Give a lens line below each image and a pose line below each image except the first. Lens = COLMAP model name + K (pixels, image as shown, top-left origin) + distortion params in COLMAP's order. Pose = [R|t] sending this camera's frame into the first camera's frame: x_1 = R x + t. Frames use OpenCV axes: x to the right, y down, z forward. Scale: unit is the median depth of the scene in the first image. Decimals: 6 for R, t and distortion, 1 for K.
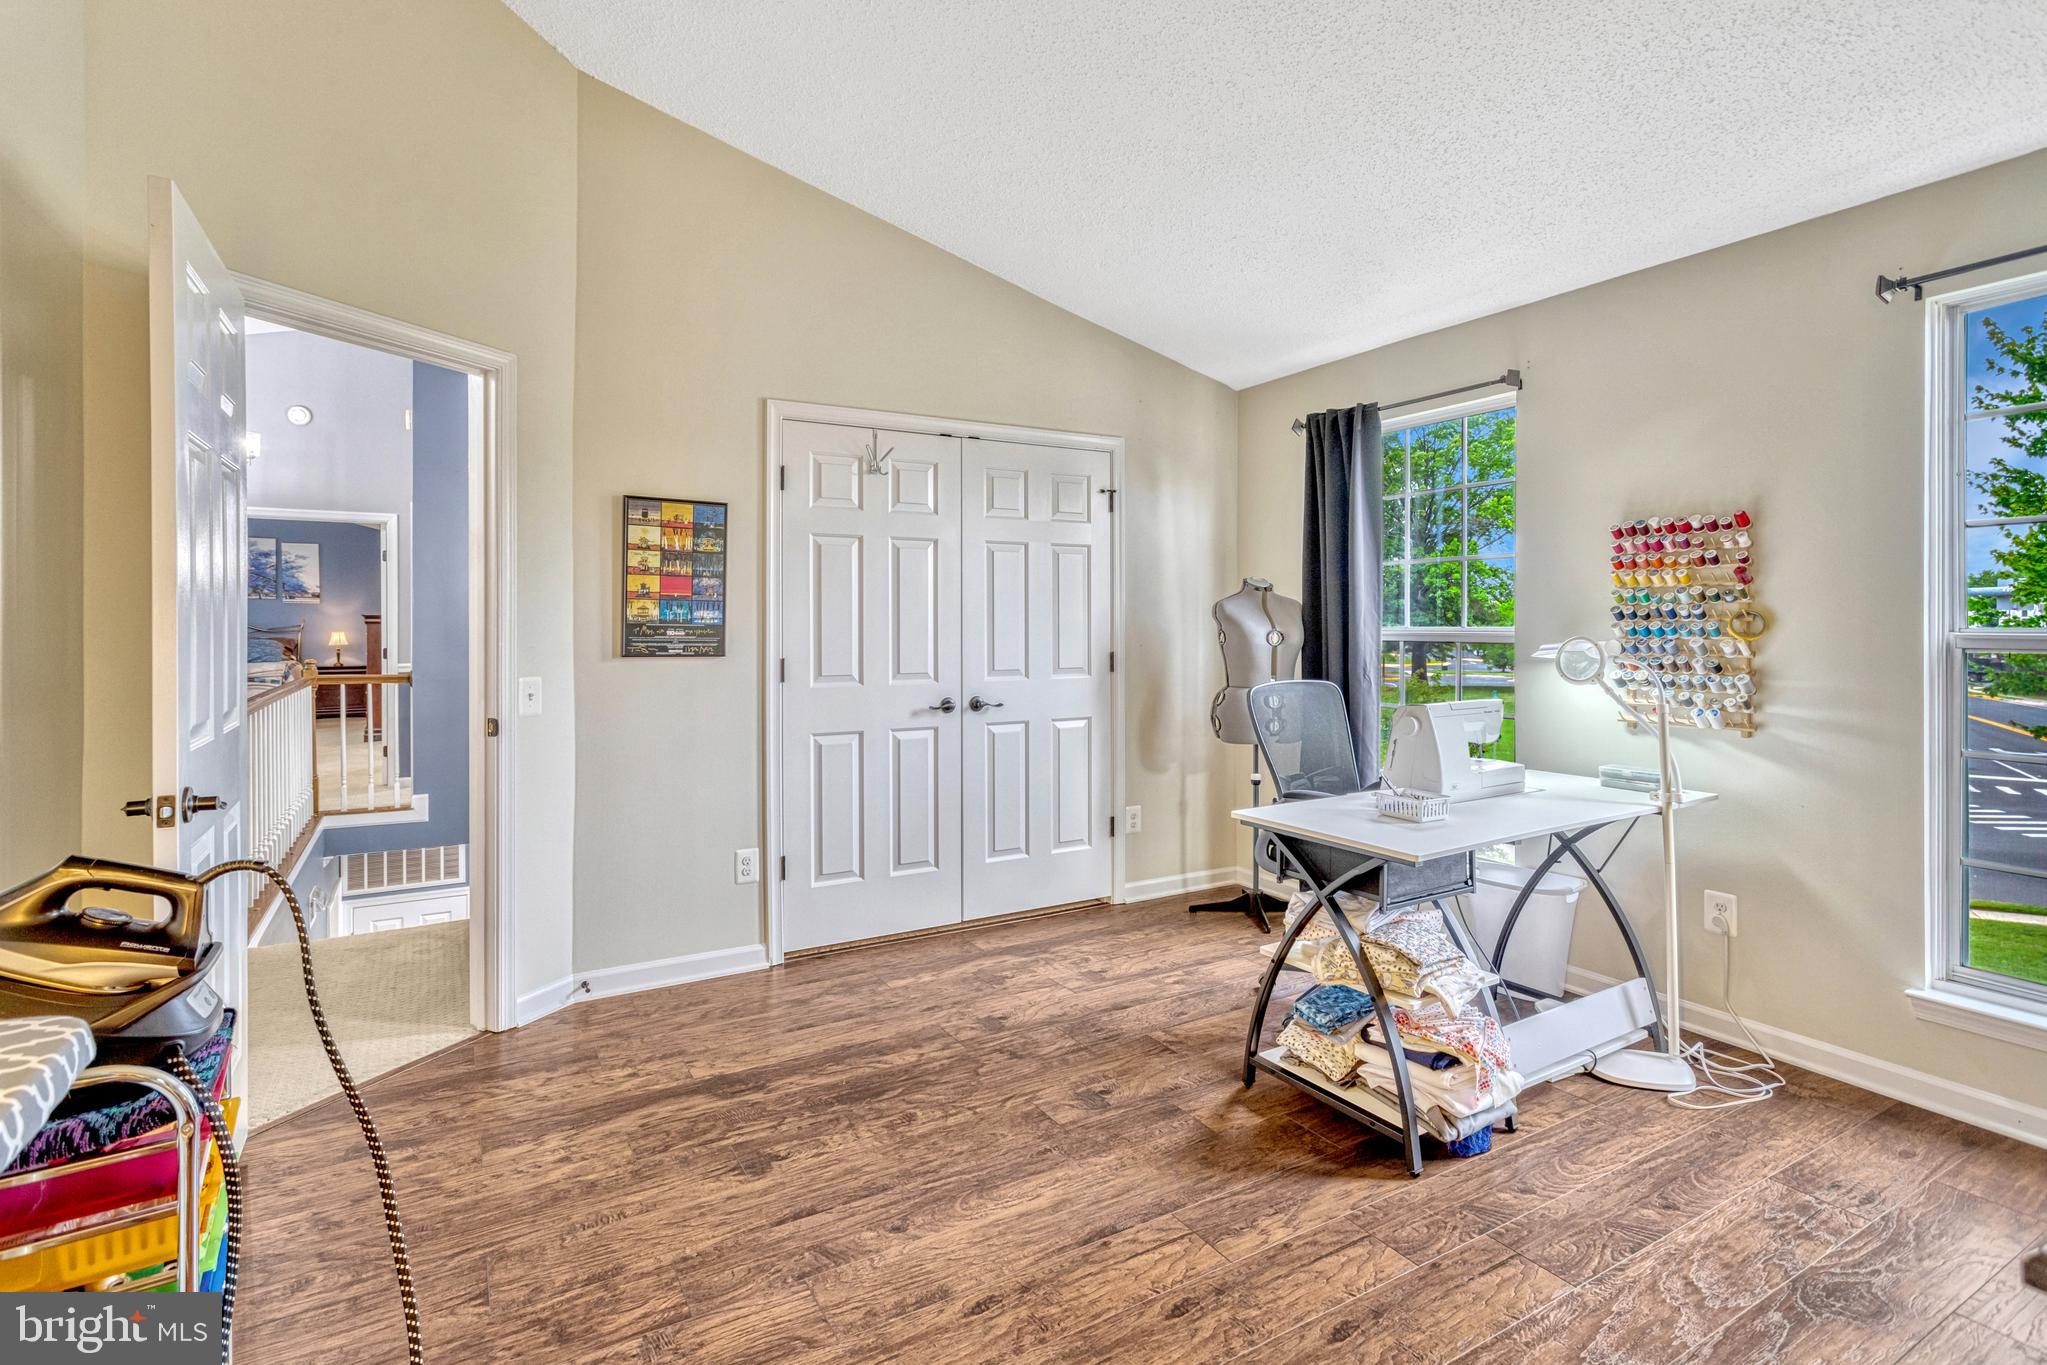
lens RADIAL K [[1008.2, 0, 1019.8], [0, 1008.2, 635.5], [0, 0, 1]] dist [0.003690, 0.000086]
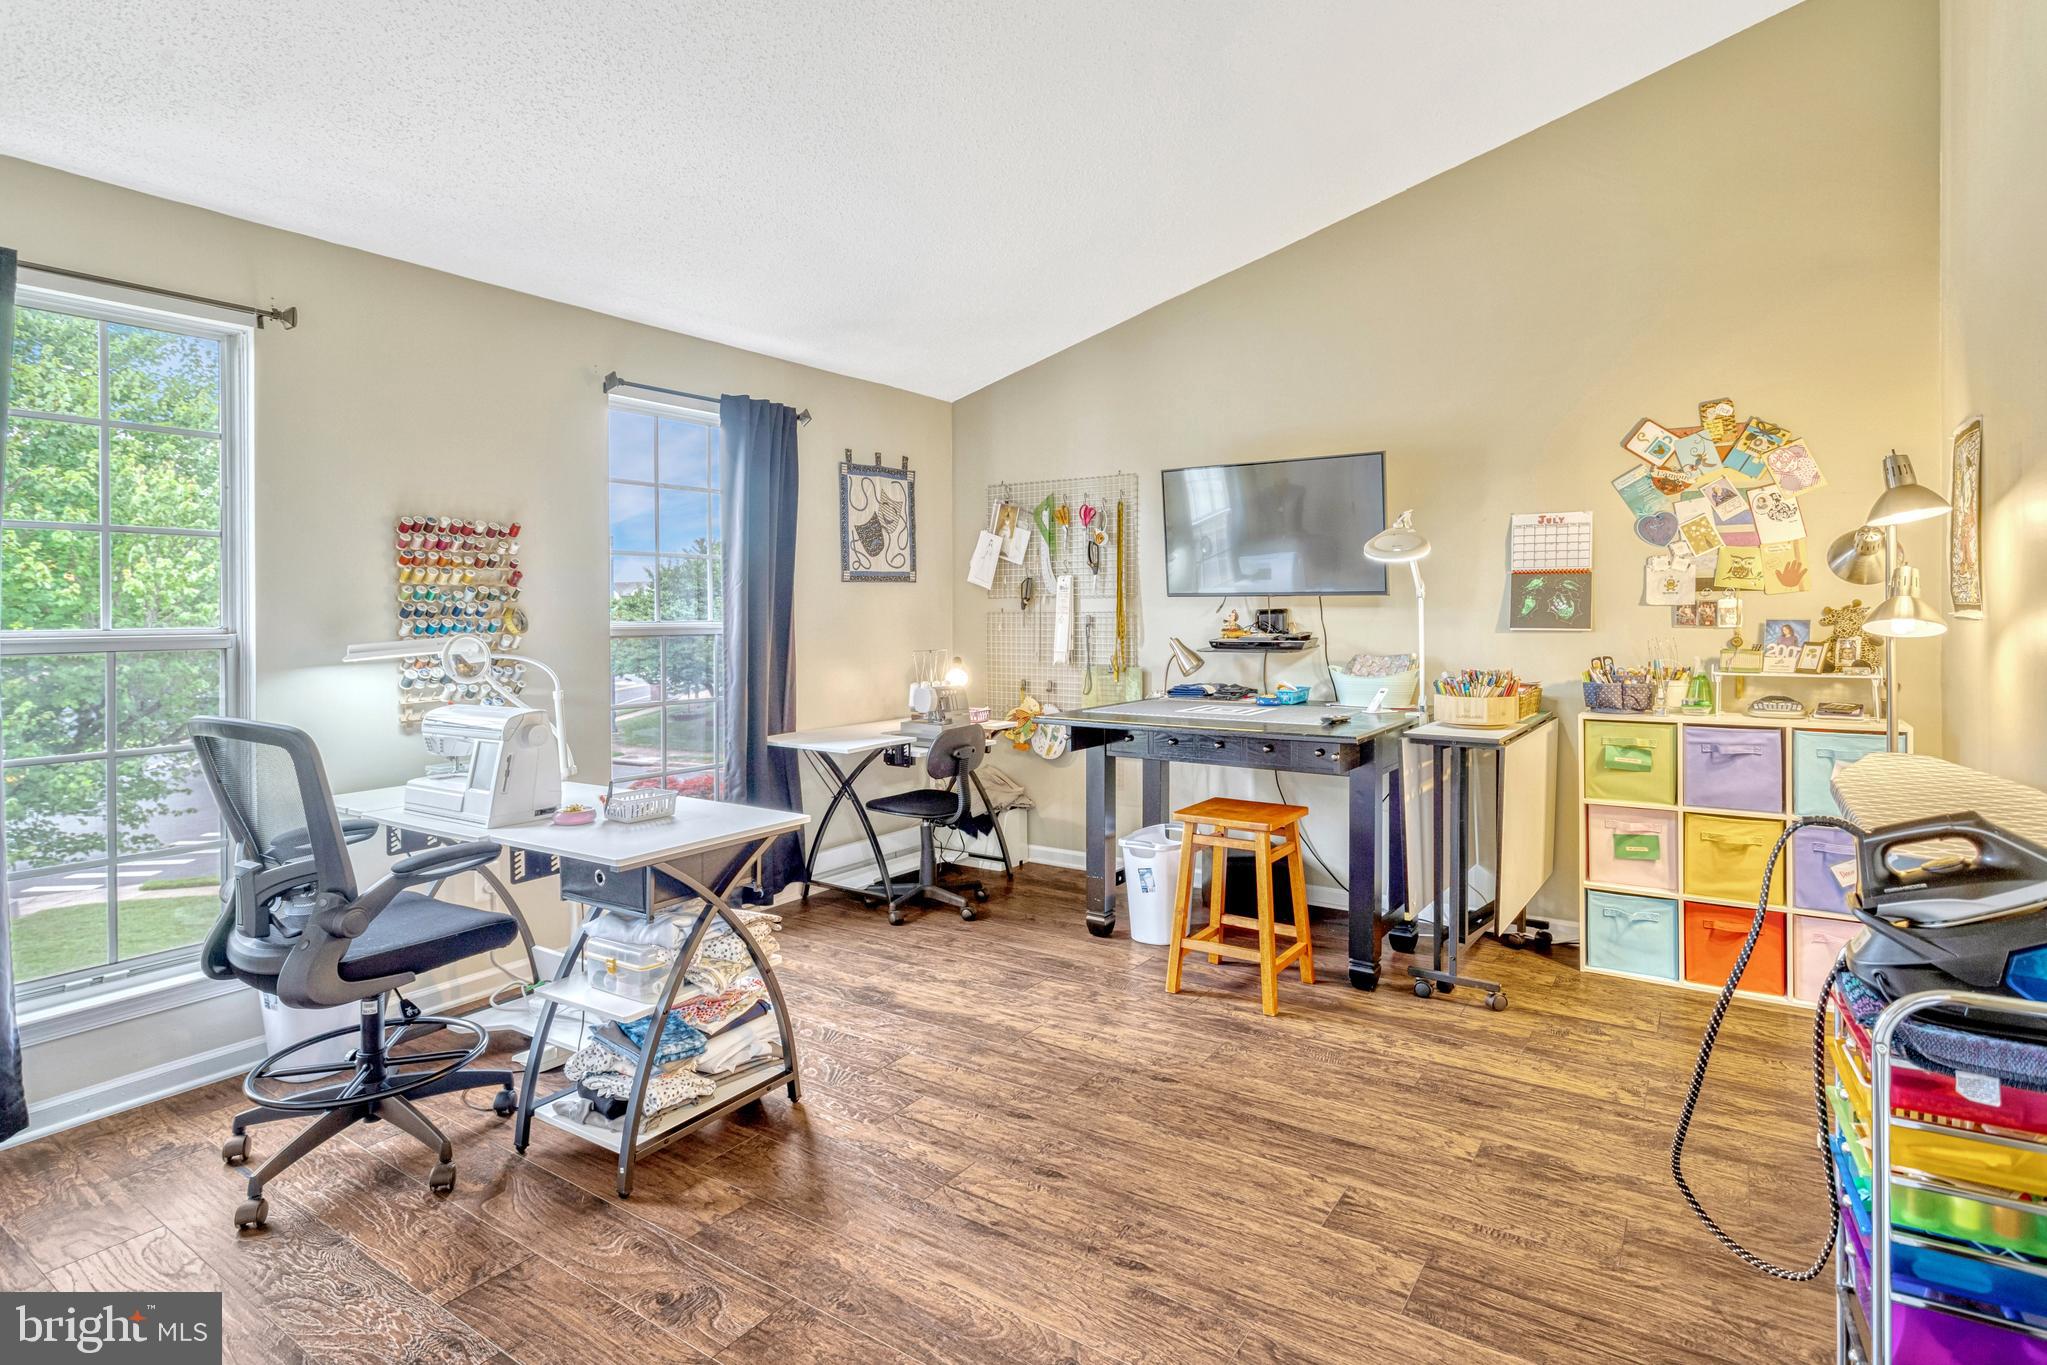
lens RADIAL K [[1038.3, 0, 1025.1], [0, 1038.3, 639.9], [0, 0, 1]] dist [-0.003138, -0.000211]
pose [[-0.441593, -0.018467, 0.897026, -0.766580], [0.018635, 0.999384, 0.029748, -0.017771], [-0.897022, 0.029852, -0.440976, 1.262637]]
